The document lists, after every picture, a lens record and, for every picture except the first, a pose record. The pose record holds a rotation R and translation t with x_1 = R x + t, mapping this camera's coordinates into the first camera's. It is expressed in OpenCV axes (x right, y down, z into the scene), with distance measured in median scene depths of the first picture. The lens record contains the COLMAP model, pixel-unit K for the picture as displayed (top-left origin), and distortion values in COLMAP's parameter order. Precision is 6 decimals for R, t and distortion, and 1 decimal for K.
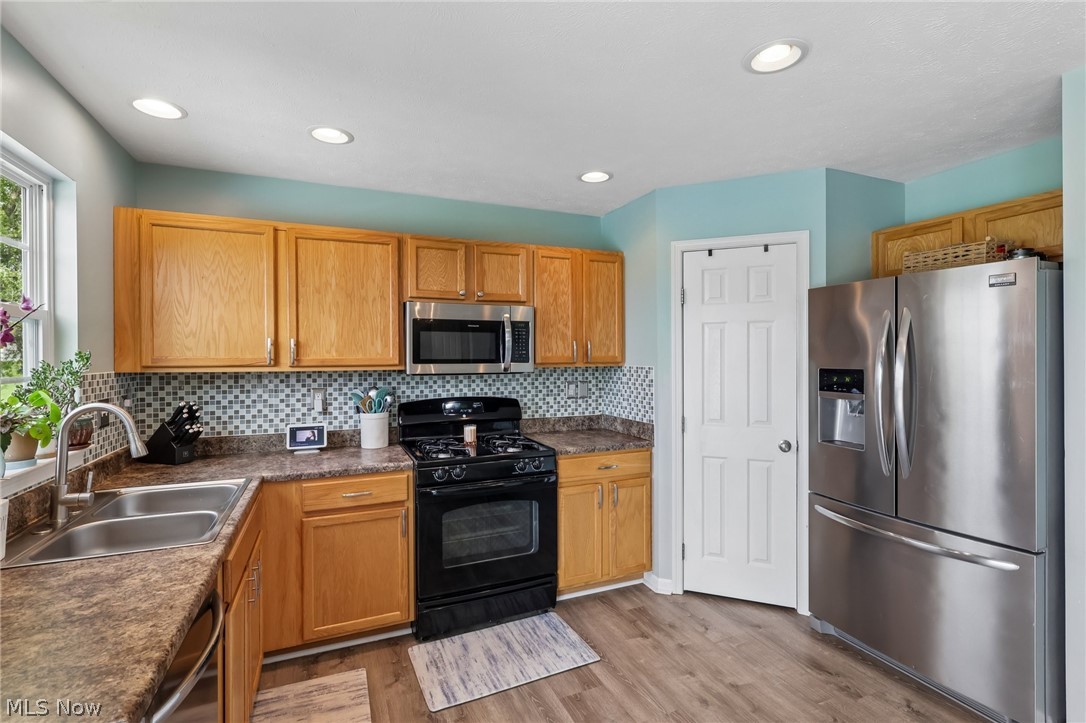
lens RADIAL K [[506.5, 0, 545.3], [0, 506.5, 360.2], [0, 0, 1]] dist [-0.002680, 0.002302]
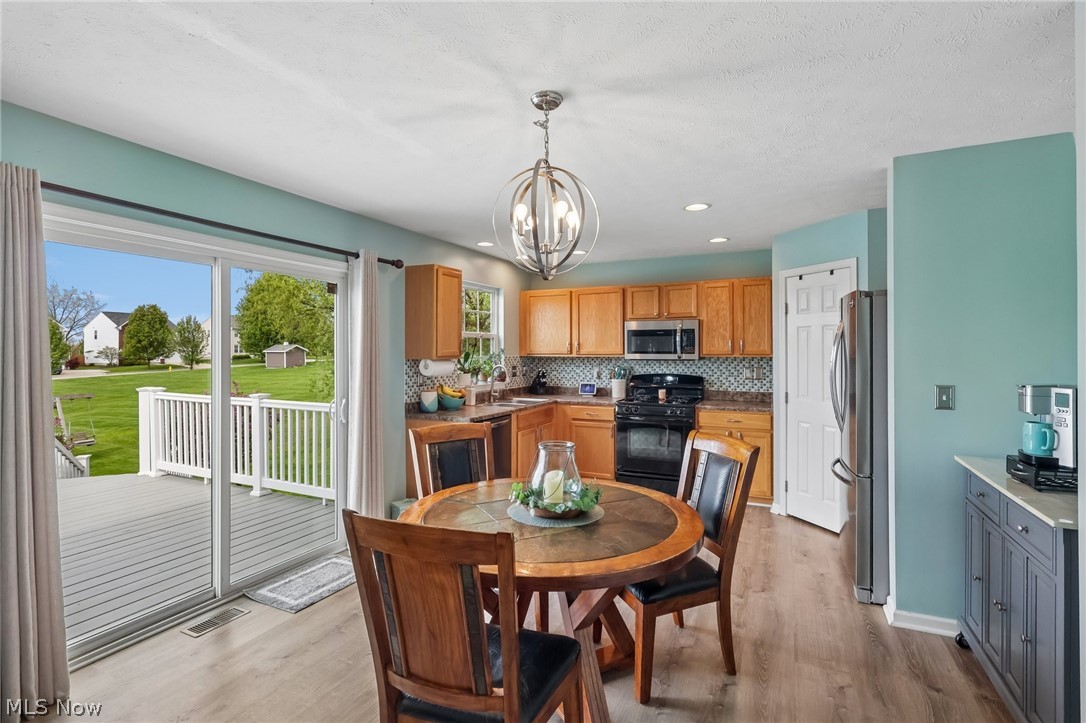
lens RADIAL K [[506.5, 0, 535.9], [0, 506.5, 356.1], [0, 0, 1]] dist [-0.002680, 0.002302]
pose [[0.651972, 0.012892, -0.758133, 0.904656], [-0.005767, 0.999911, 0.012045, -0.004626], [0.758221, -0.003481, 0.651988, -0.479888]]
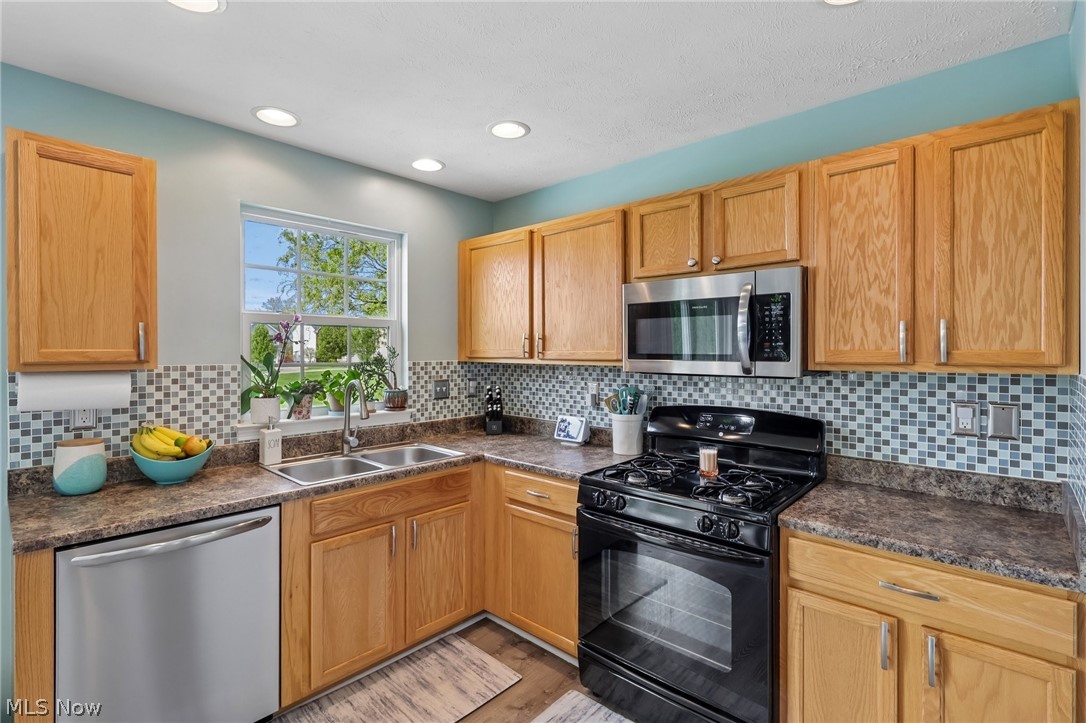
lens RADIAL K [[506.5, 0, 533.3], [0, 506.5, 356.7], [0, 0, 1]] dist [-0.002680, 0.002302]
pose [[0.402871, 0.015069, -0.915133, 0.403928], [-0.008885, 0.999882, 0.012553, -0.005600], [0.915213, 0.003073, 0.402958, 0.495001]]
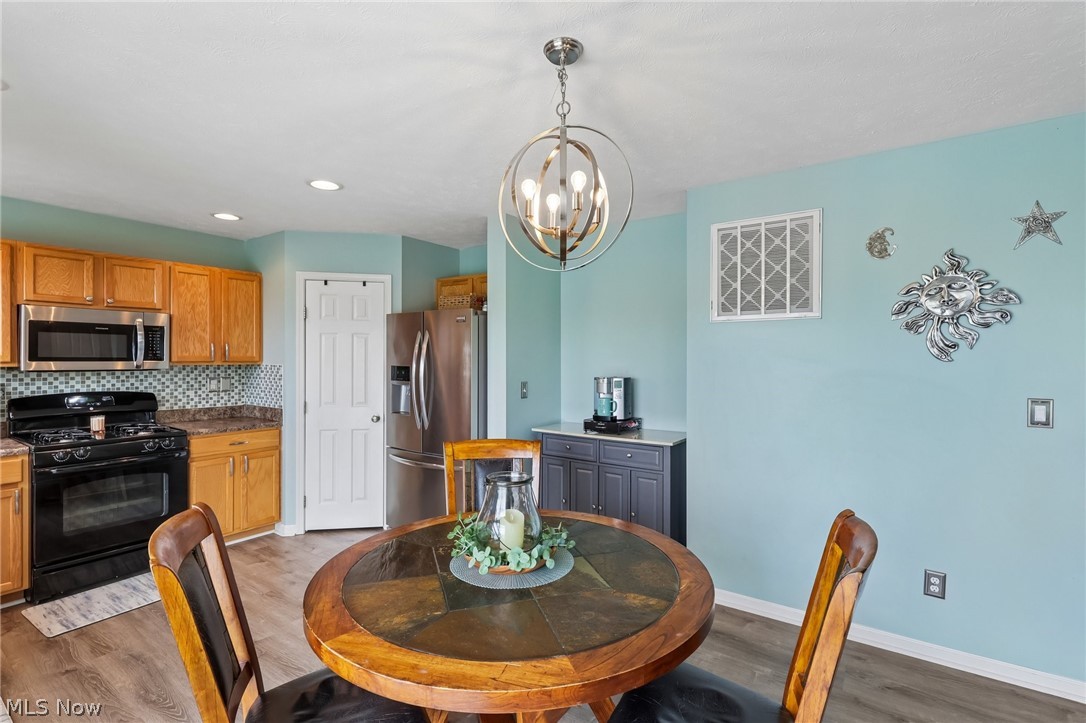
lens RADIAL K [[506.5, 0, 544.1], [0, 506.5, 360.9], [0, 0, 1]] dist [-0.002680, 0.002302]
pose [[0.851036, 0.006718, 0.525065, 0.106245], [-0.005842, 0.999977, -0.003326, 0.003254], [-0.525075, -0.000237, 0.851056, -0.488502]]
